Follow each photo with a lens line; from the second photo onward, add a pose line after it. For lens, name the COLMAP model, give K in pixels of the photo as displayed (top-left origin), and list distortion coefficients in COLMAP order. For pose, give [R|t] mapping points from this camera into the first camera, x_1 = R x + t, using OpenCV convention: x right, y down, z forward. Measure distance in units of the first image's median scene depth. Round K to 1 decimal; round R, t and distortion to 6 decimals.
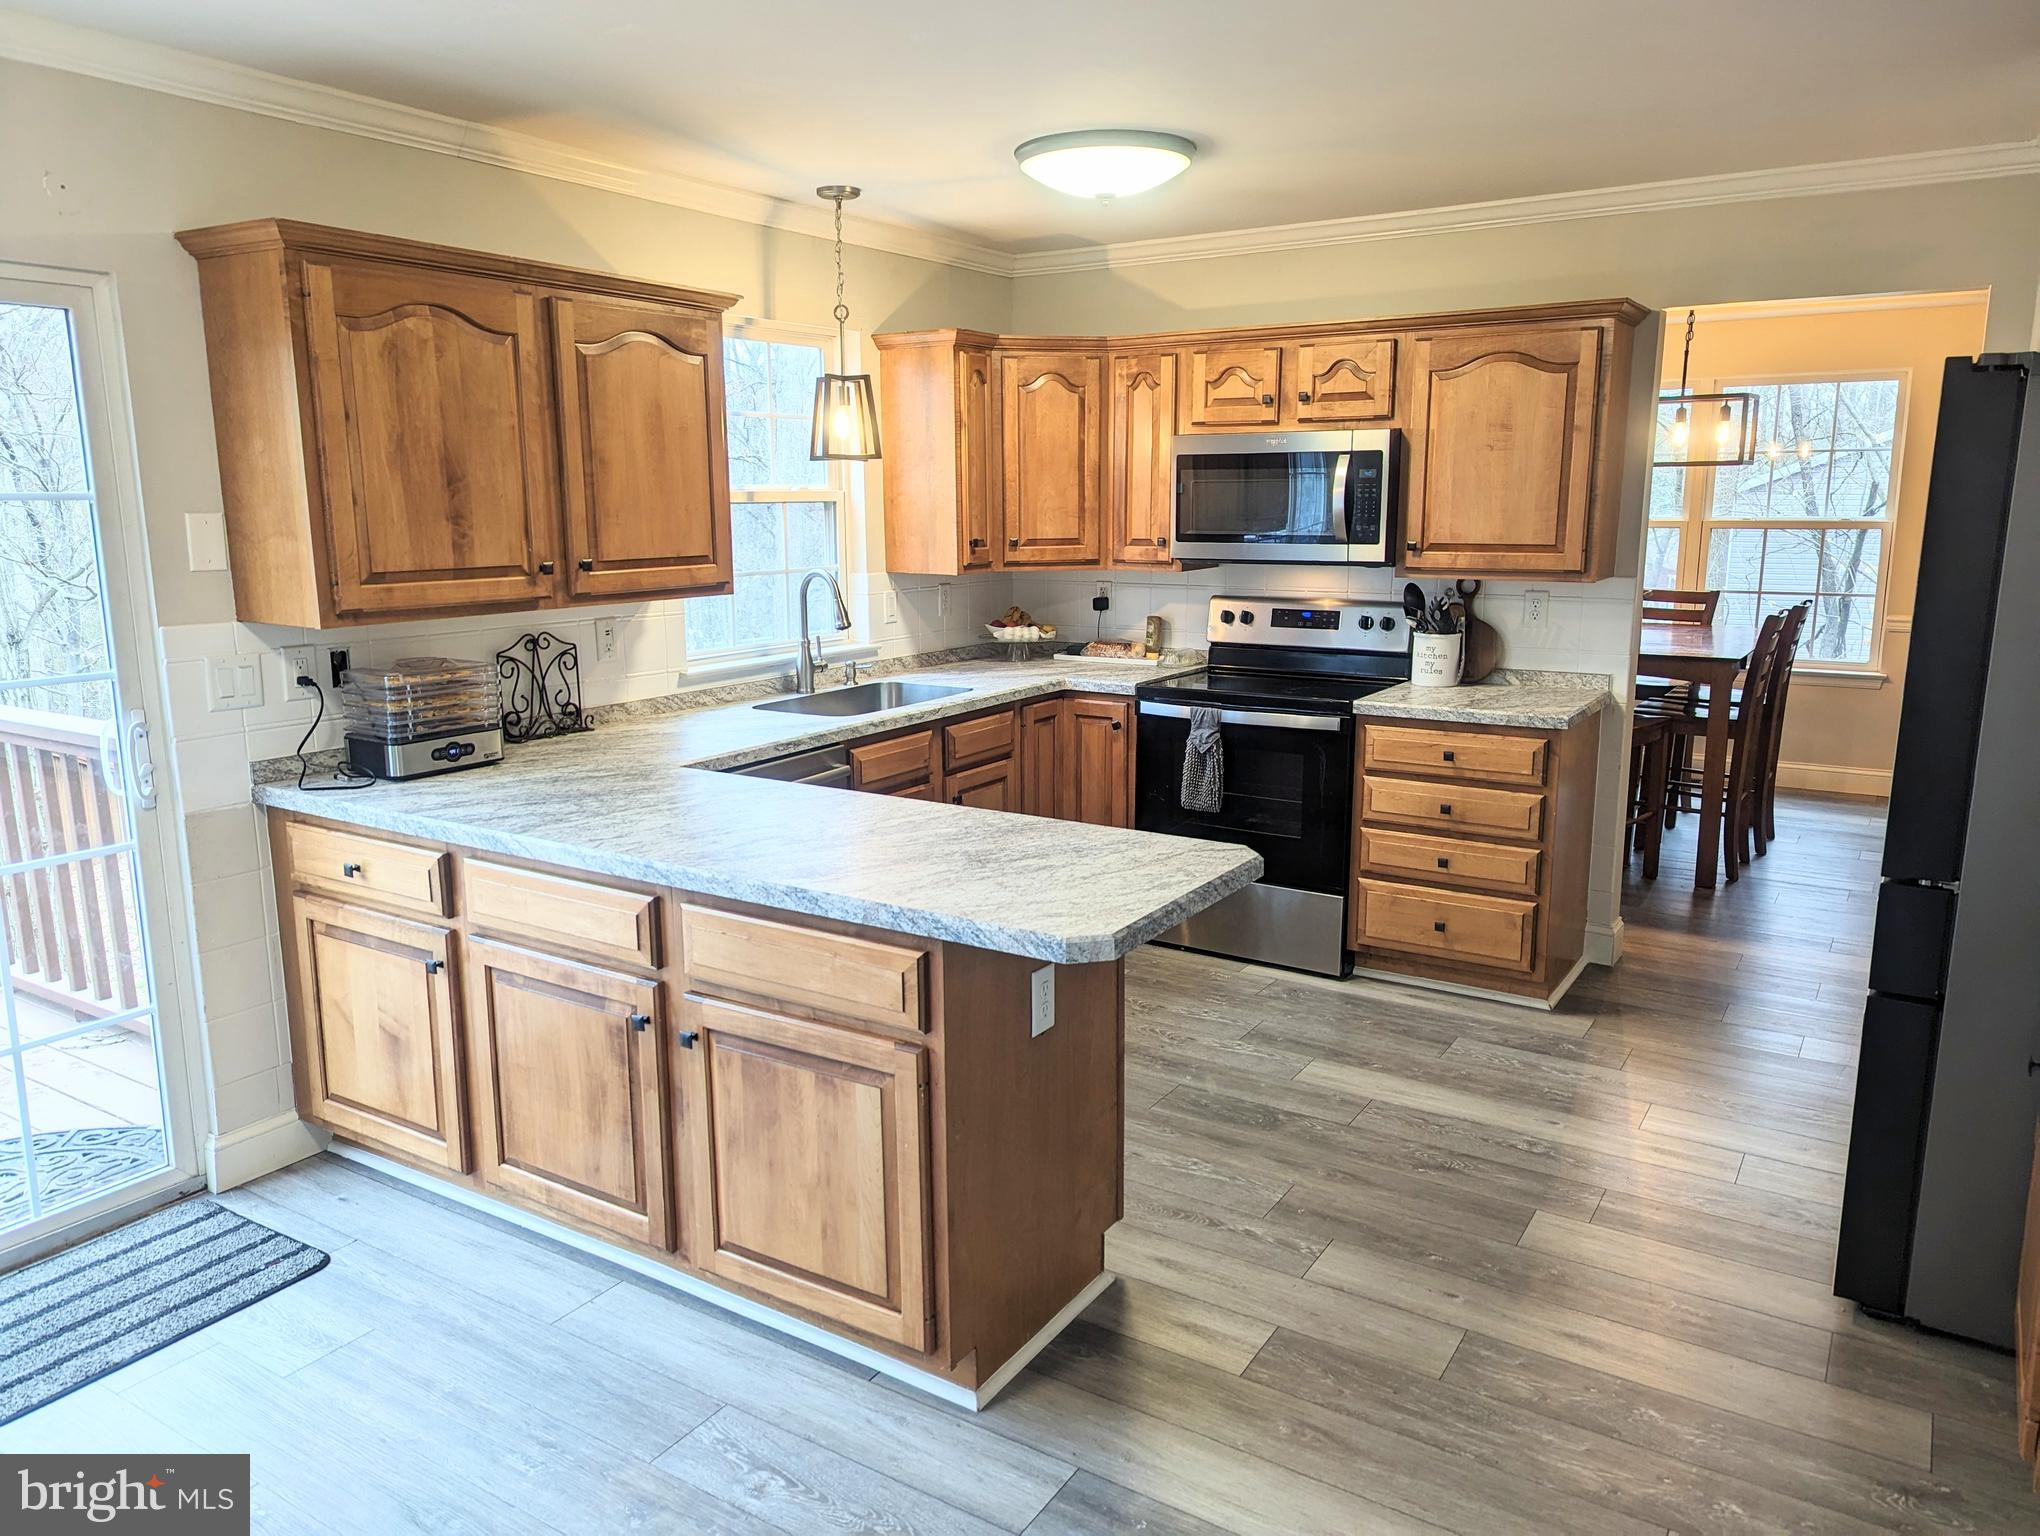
lens RADIAL K [[1418.2, 0, 1034.6], [0, 1418.2, 761.6], [0, 0, 1]] dist [0.059357, -0.025817]
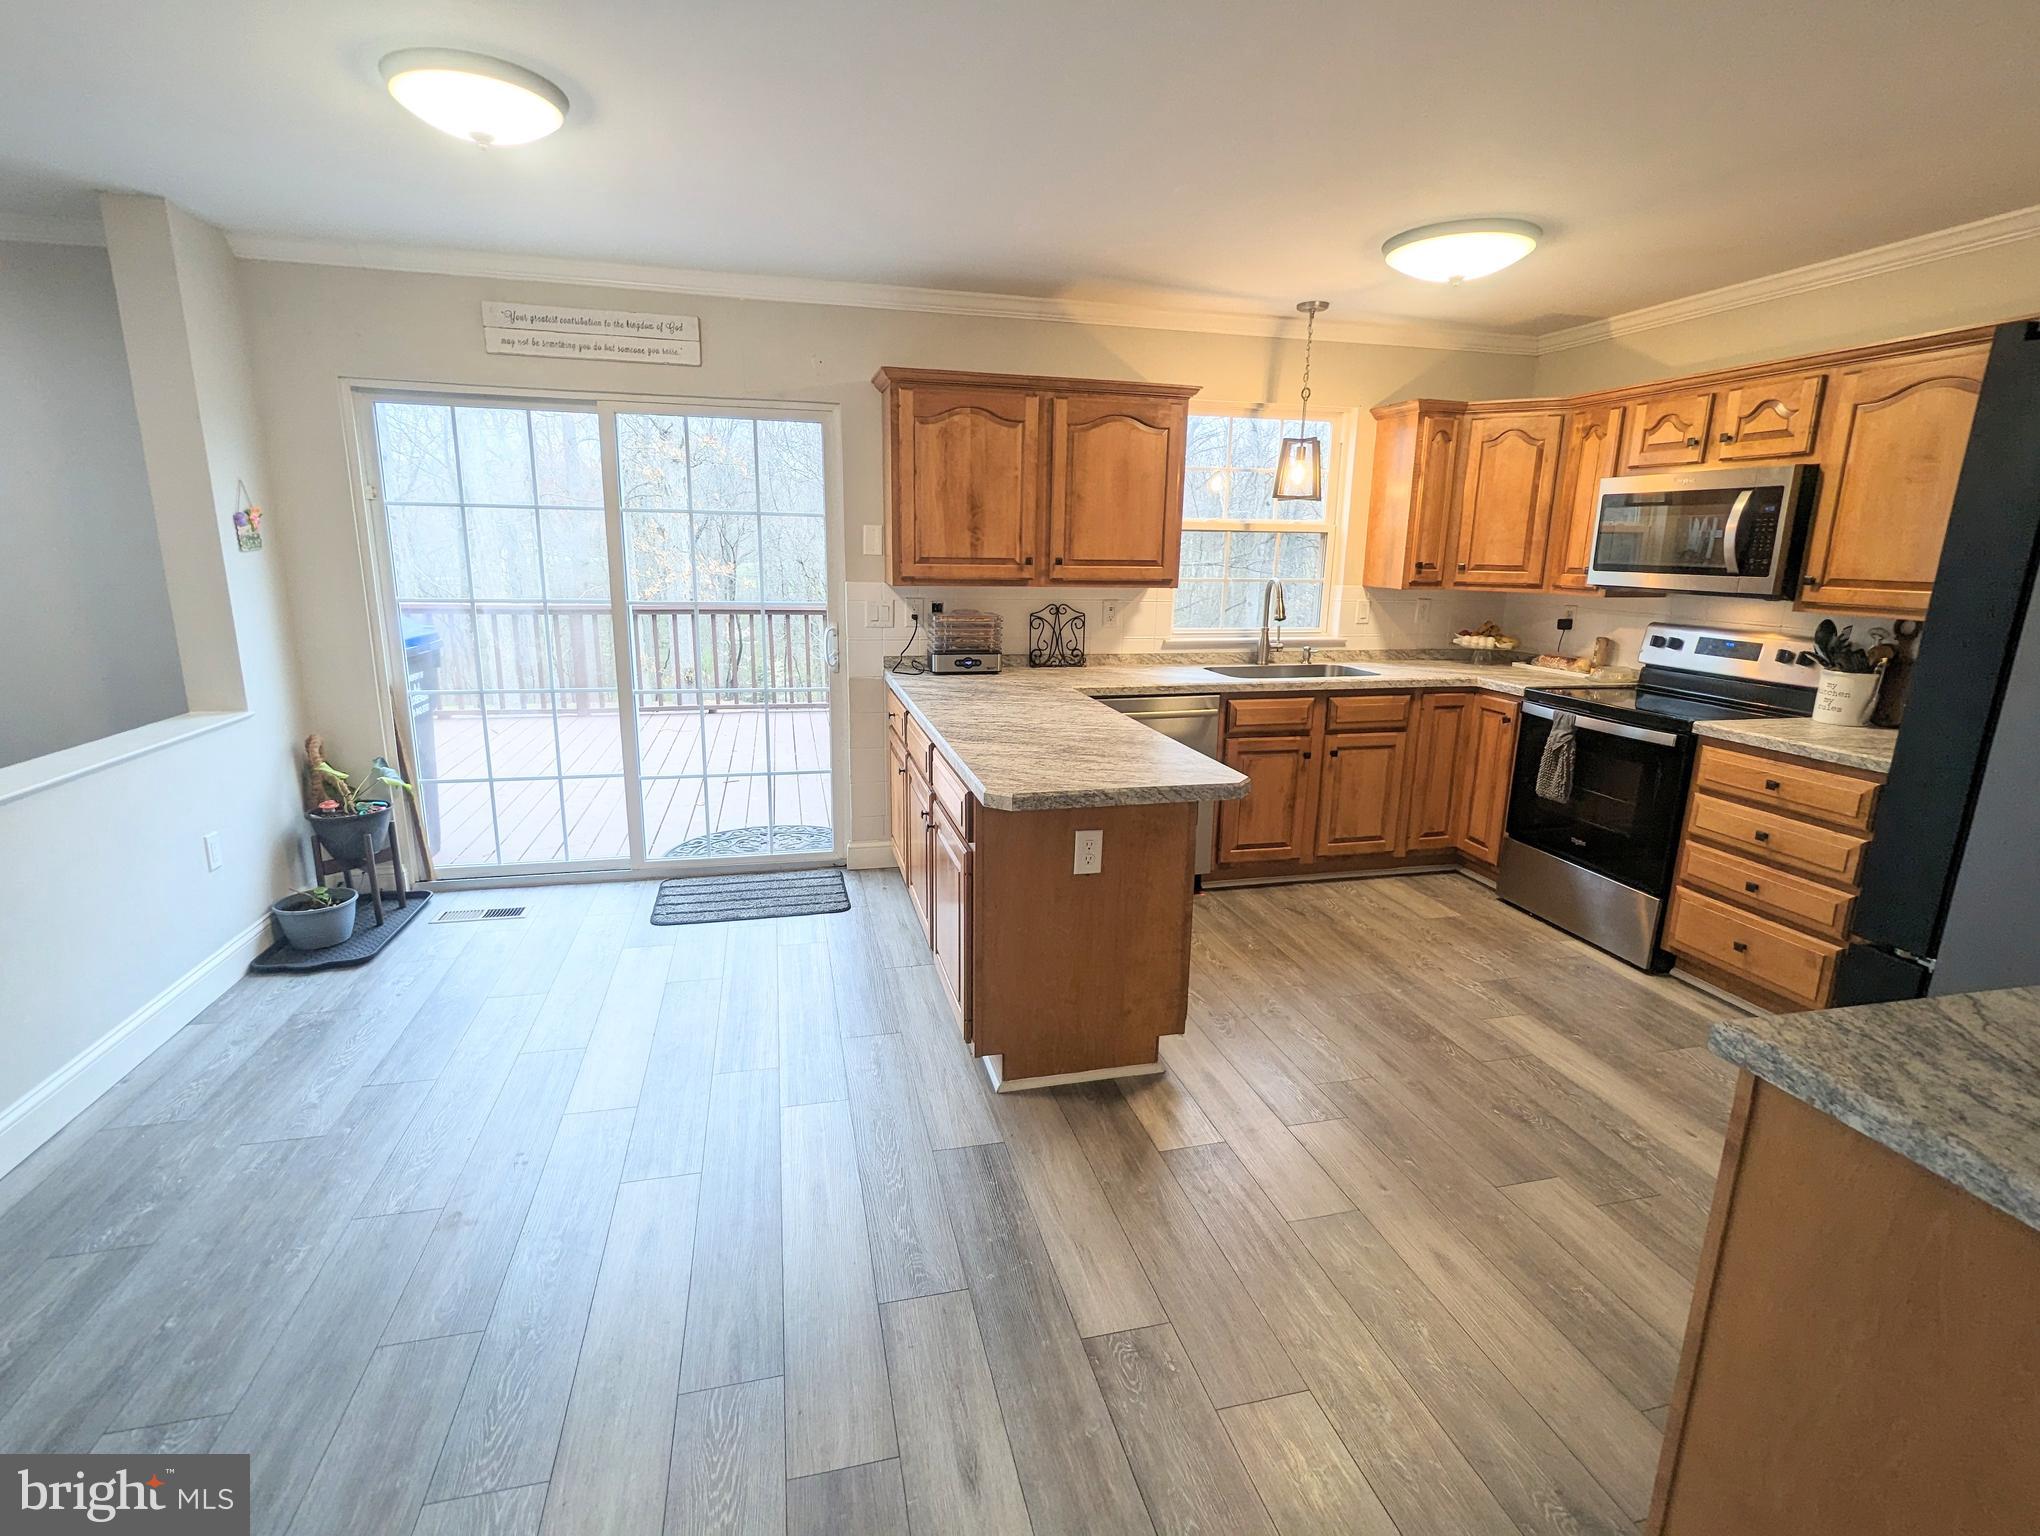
lens RADIAL K [[967.8, 0, 1031.1], [0, 967.8, 766.1], [0, 0, 1]] dist [0.001834, 0.000702]
pose [[0.728996, 0.171215, -0.662760, 0.358819], [-0.149352, 0.984671, 0.090098, -0.000612], [0.668026, 0.033304, 0.743392, 0.128189]]
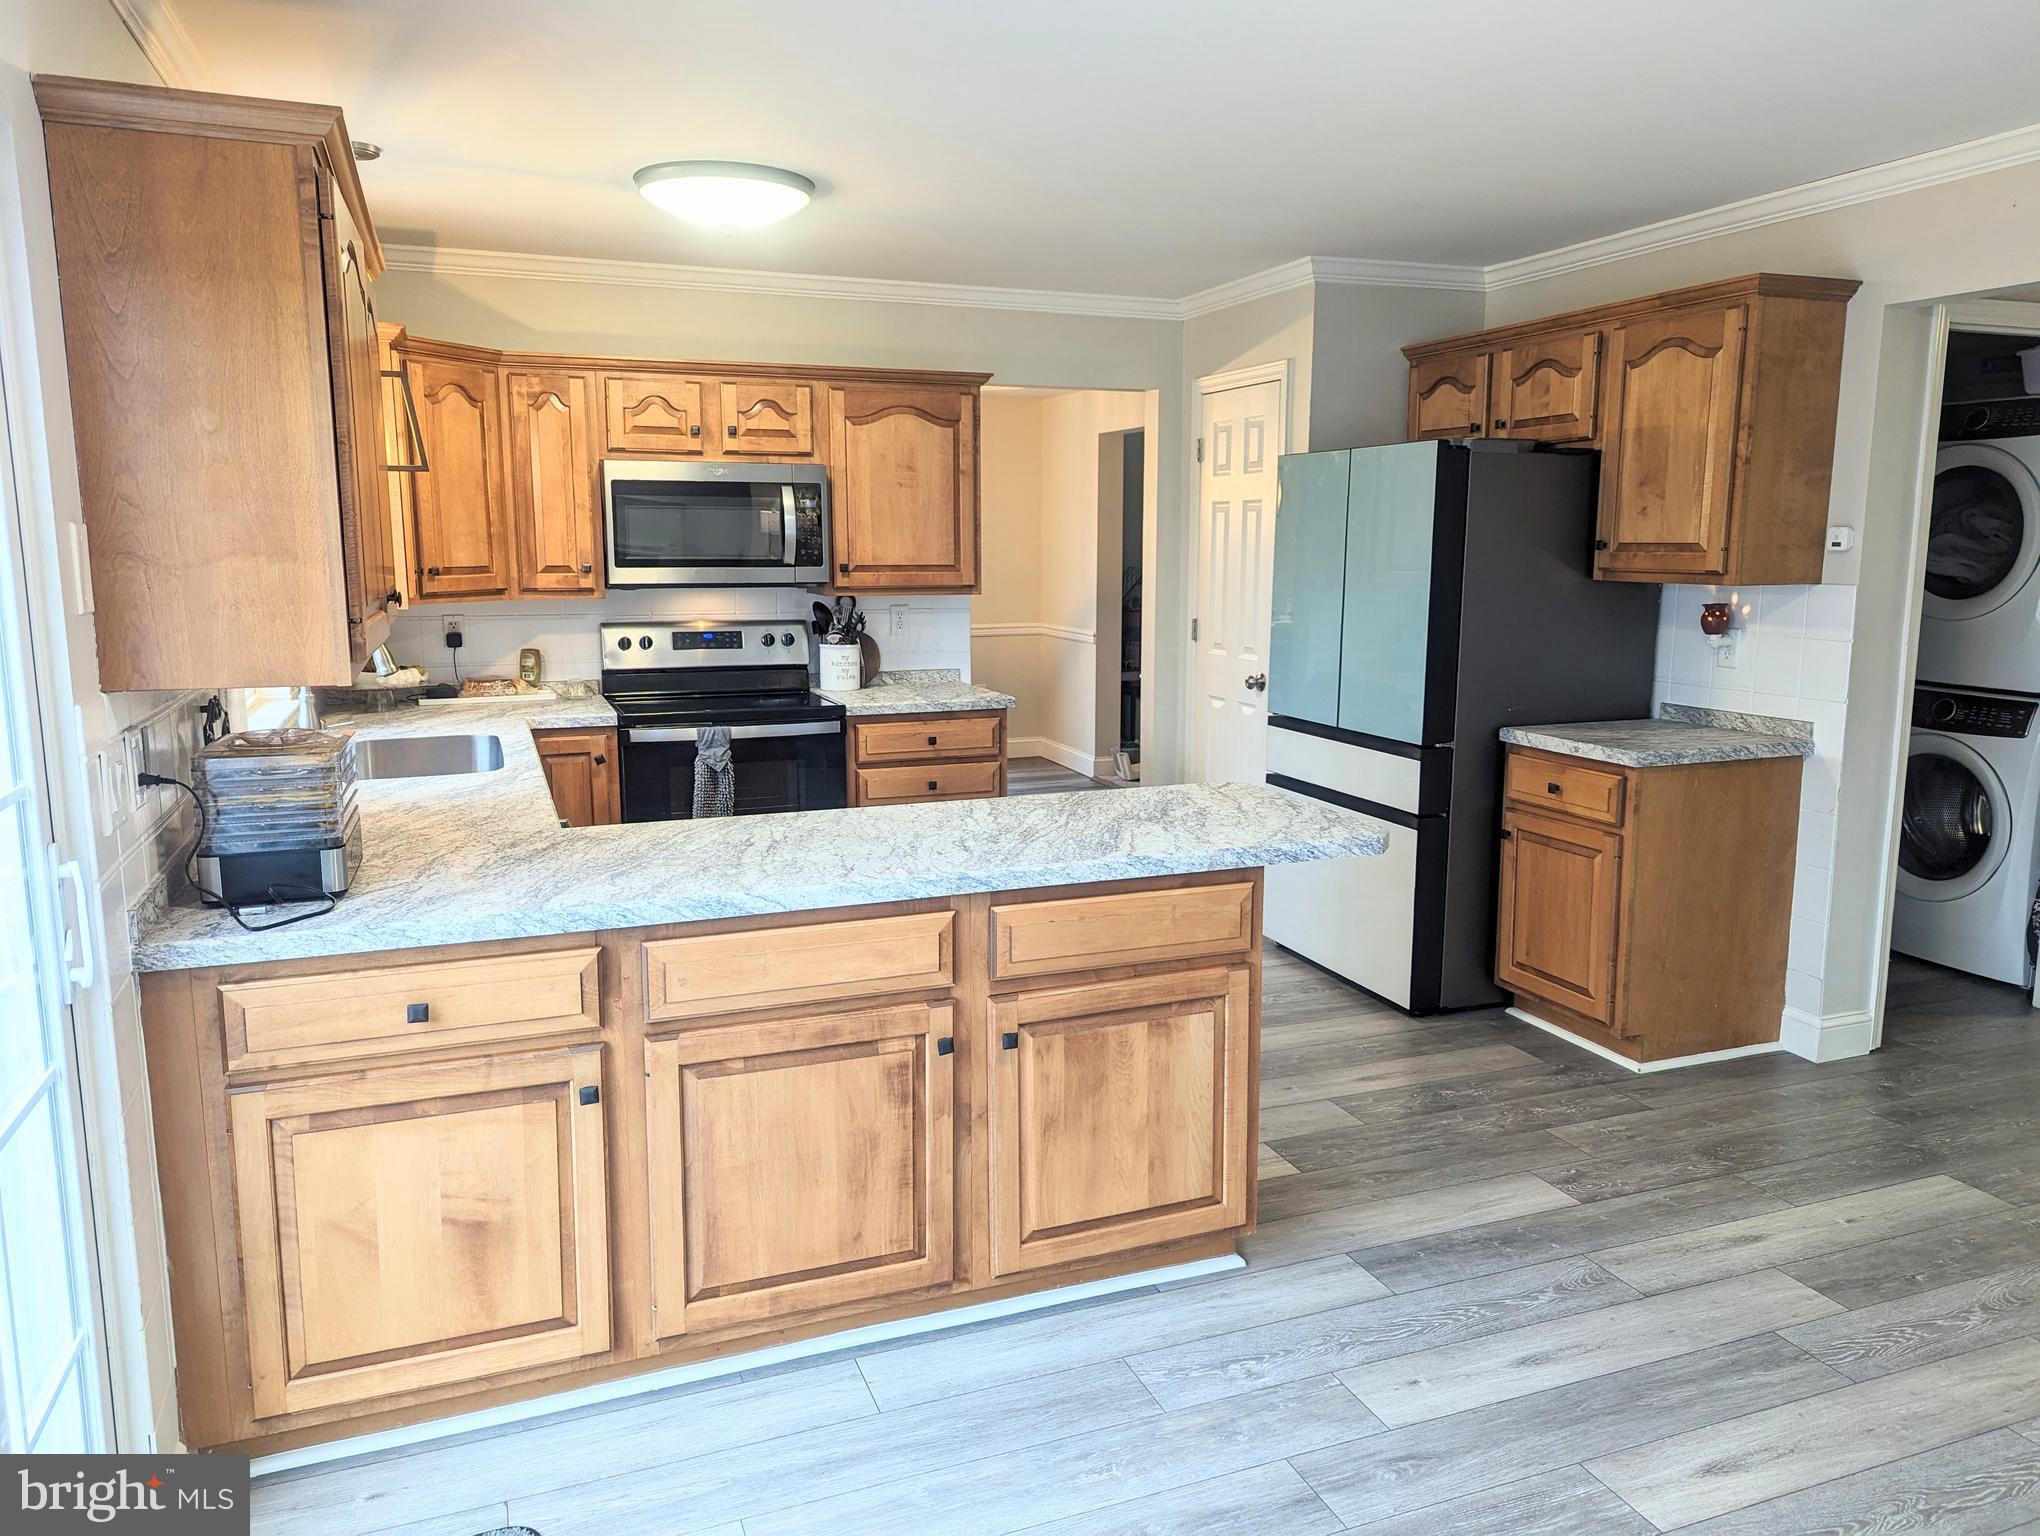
lens RADIAL K [[1418.2, 0, 1034.9], [0, 1418.2, 757.4], [0, 0, 1]] dist [0.059357, -0.025817]
pose [[0.595078, -0.121269, 0.794466, -0.597723], [0.149042, 0.988054, 0.039183, -0.023745], [-0.789727, 0.095092, 0.606044, 0.212149]]
